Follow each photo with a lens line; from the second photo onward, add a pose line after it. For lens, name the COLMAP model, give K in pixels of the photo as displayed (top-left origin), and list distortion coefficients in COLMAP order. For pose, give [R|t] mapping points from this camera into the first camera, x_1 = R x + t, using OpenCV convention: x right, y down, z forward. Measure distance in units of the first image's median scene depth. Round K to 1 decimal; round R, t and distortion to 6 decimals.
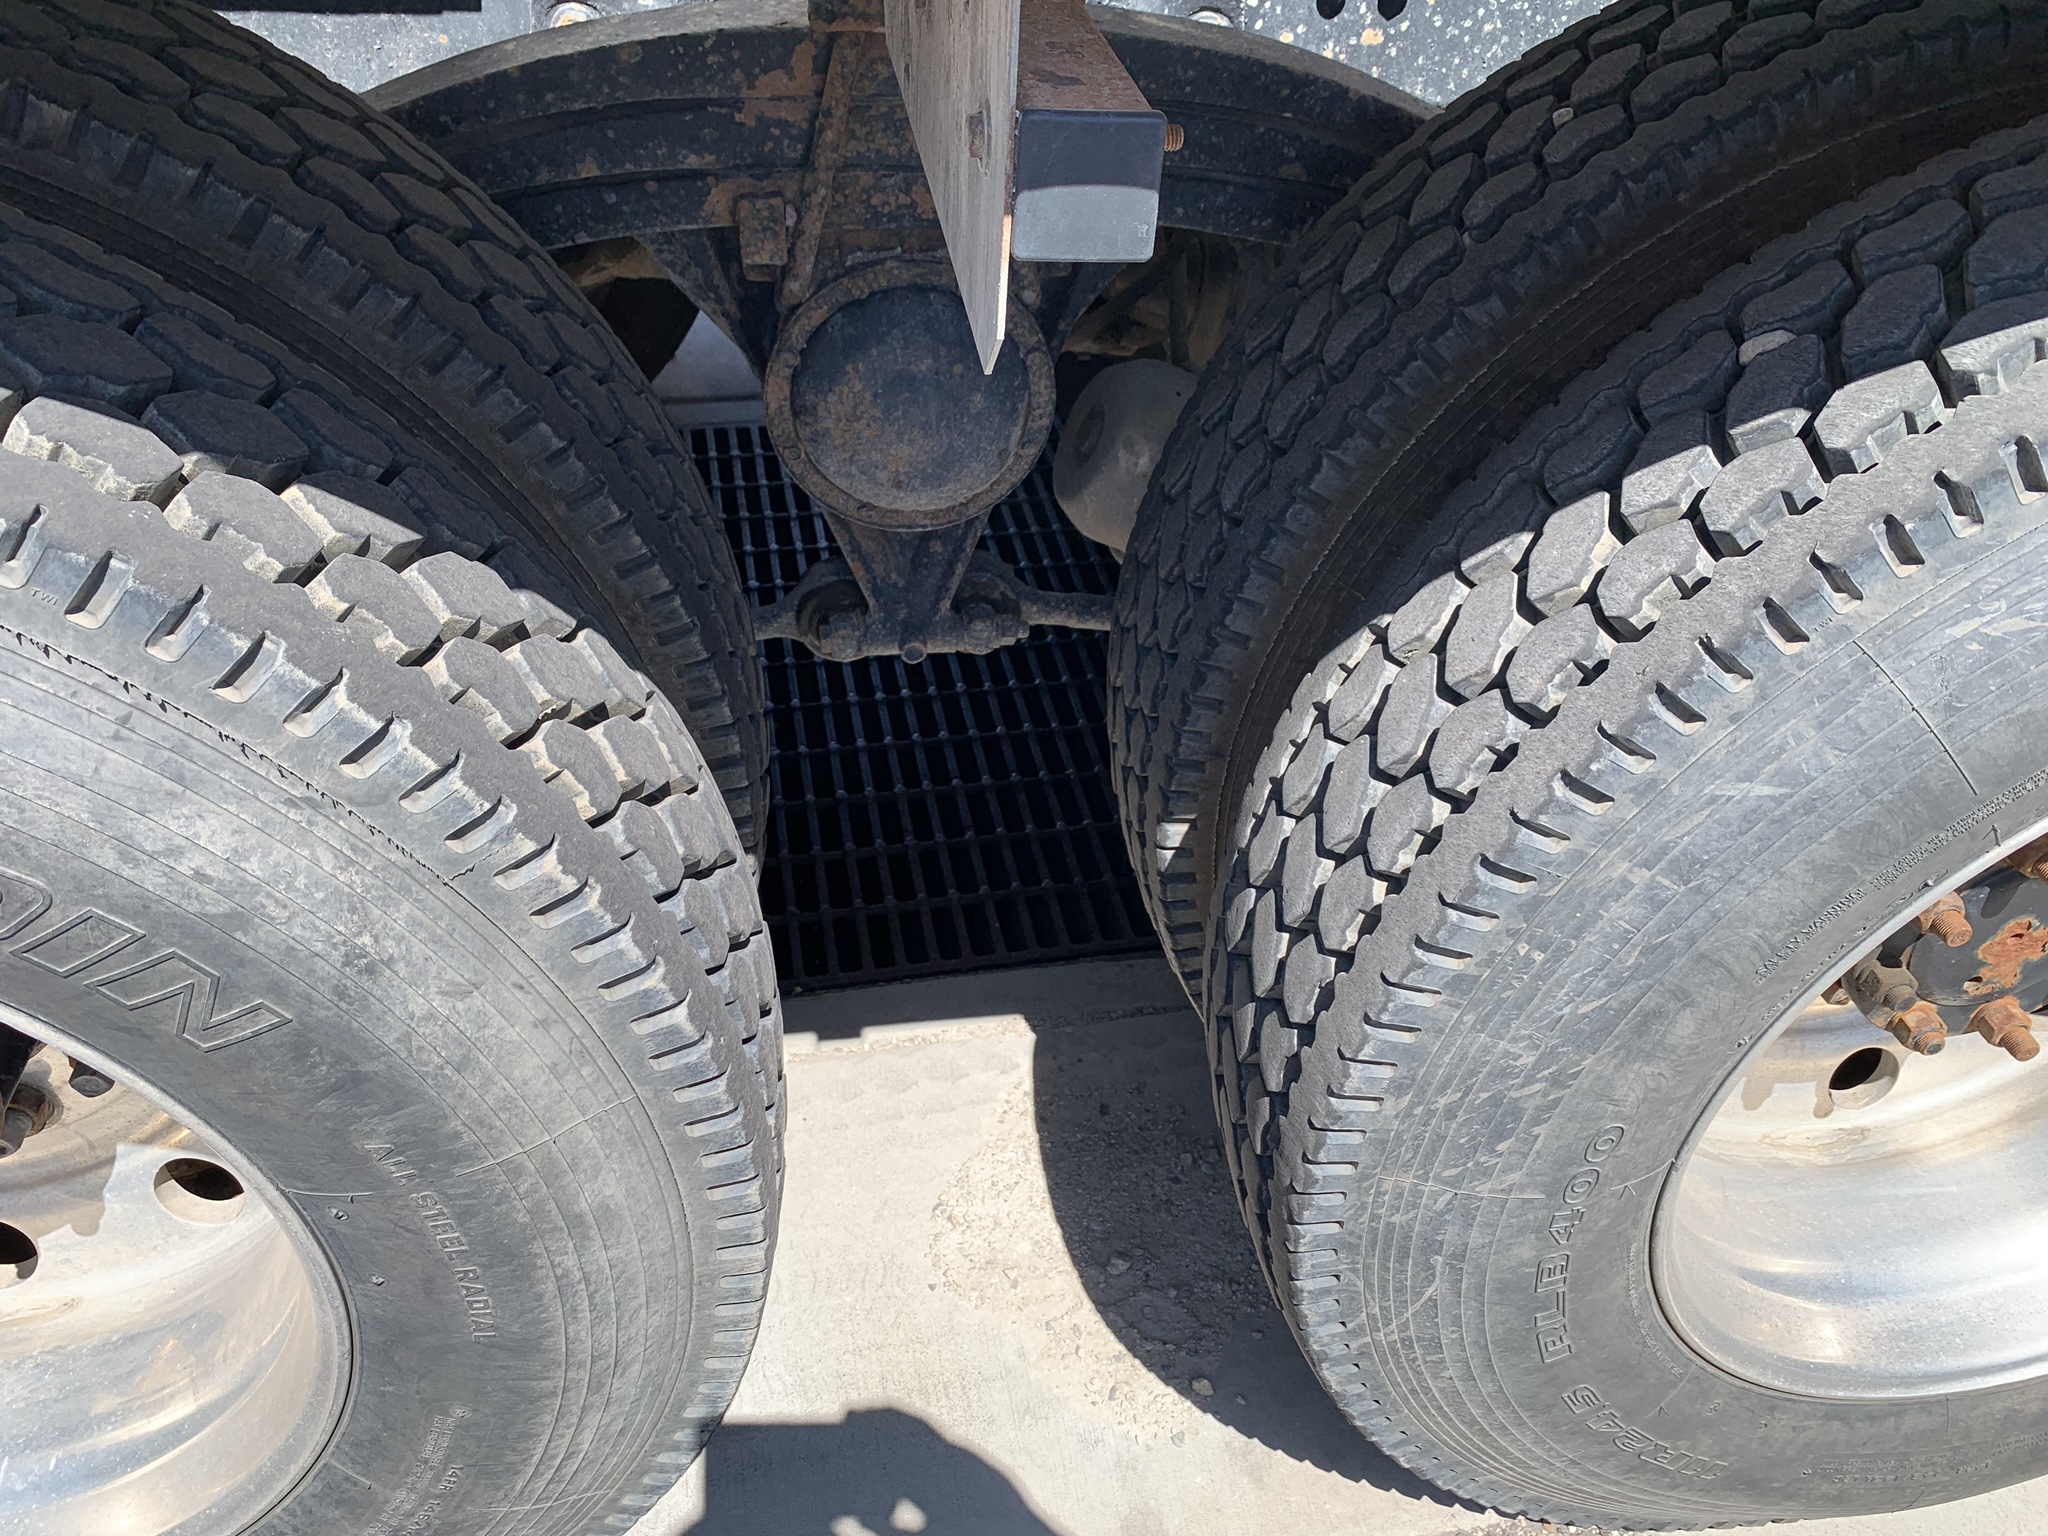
lens RADIAL K [[1588.6, 0, 1025.2], [0, 1588.6, 788.6], [0, 0, 1]] dist [-0.001985, -0.003286]
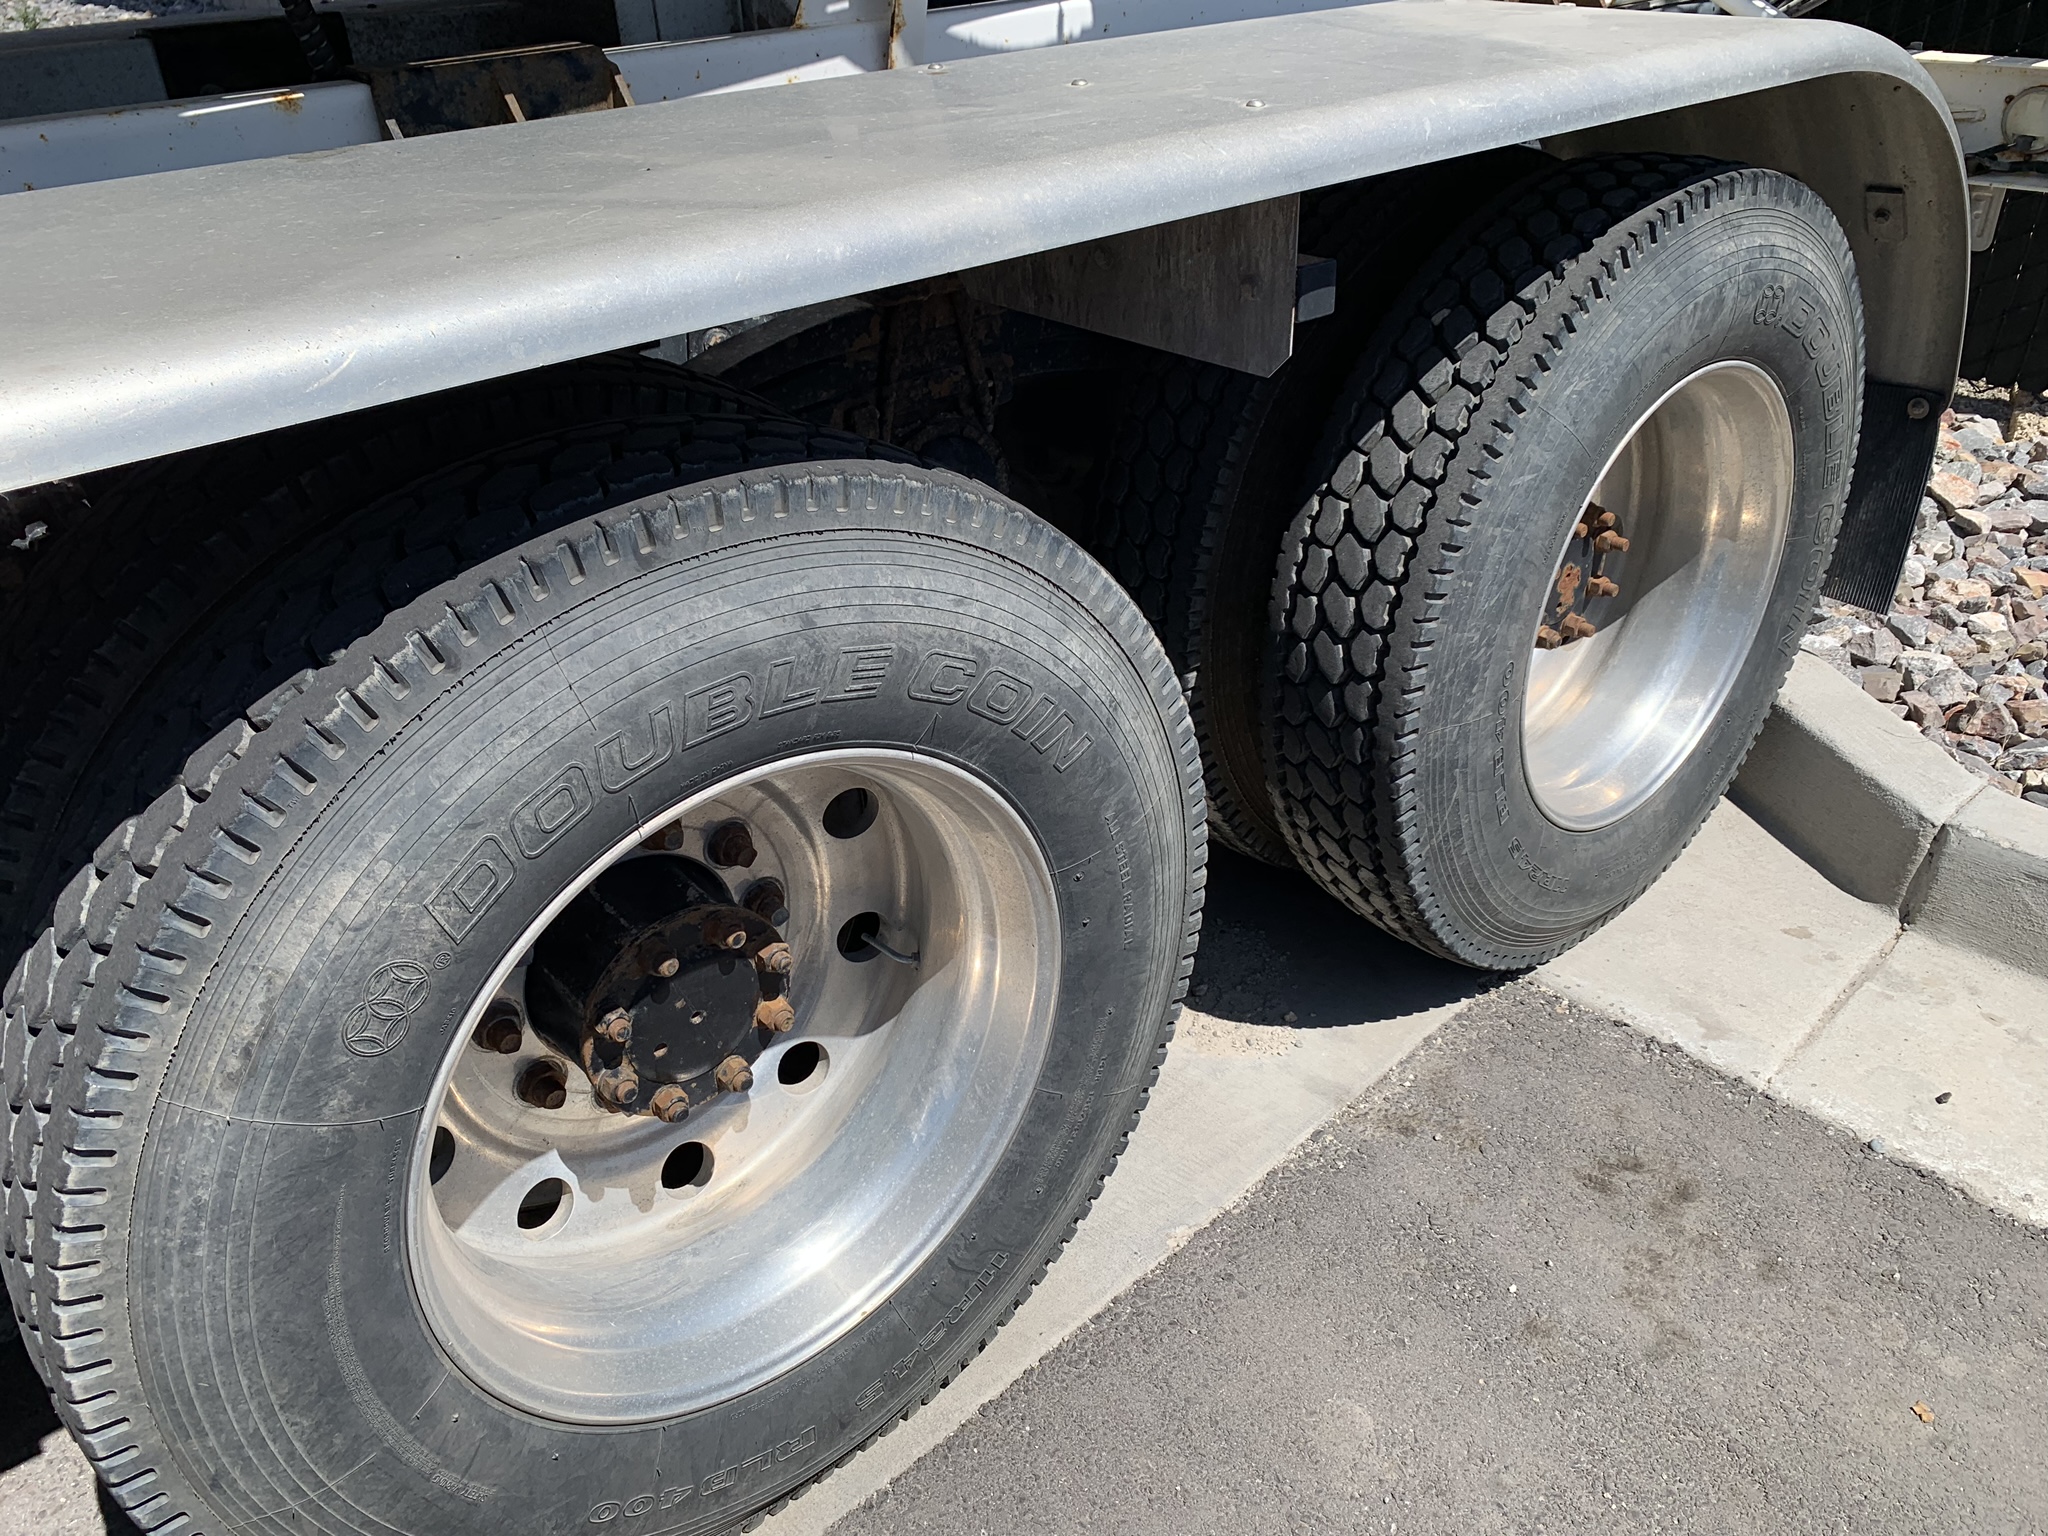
lens RADIAL K [[1557.4, 0, 1022.7], [0, 1557.4, 775.4], [0, 0, 1]] dist [0.017511, -0.011333]
pose [[0.848989, -0.340547, 0.404035, -1.143274], [0.395667, 0.916502, -0.058917, 0.220825], [-0.350236, 0.209883, 0.912844, -0.706408]]
